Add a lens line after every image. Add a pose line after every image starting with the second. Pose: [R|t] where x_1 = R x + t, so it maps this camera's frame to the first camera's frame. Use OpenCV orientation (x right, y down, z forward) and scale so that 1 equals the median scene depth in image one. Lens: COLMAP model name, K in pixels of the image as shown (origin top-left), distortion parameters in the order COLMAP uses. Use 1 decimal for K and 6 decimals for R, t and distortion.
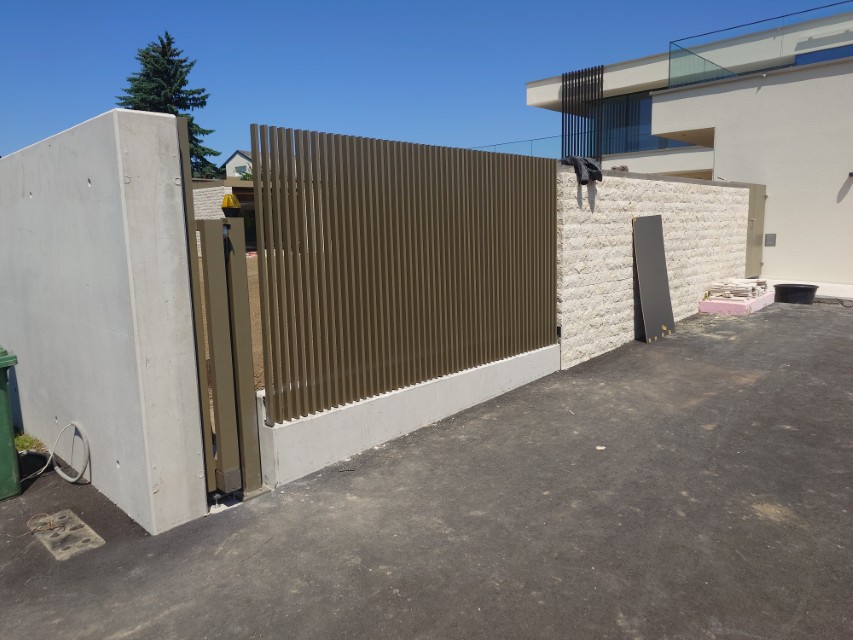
lens RADIAL K [[597.5, 0, 427.0], [0, 597.5, 313.4], [0, 0, 1]] dist [0.002201, -0.000294]
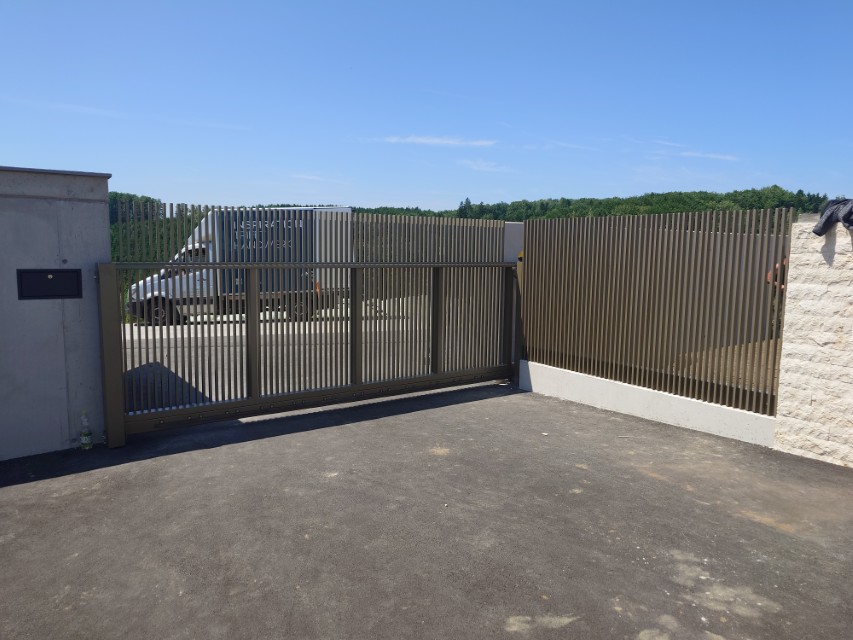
lens RADIAL K [[597.5, 0, 427.0], [0, 597.5, 313.4], [0, 0, 1]] dist [0.002201, -0.000294]
pose [[-0.200146, 0.127545, -0.971429, 1.526670], [-0.149875, 0.975836, 0.159003, -0.212746], [0.968235, 0.177416, -0.176194, 0.846302]]
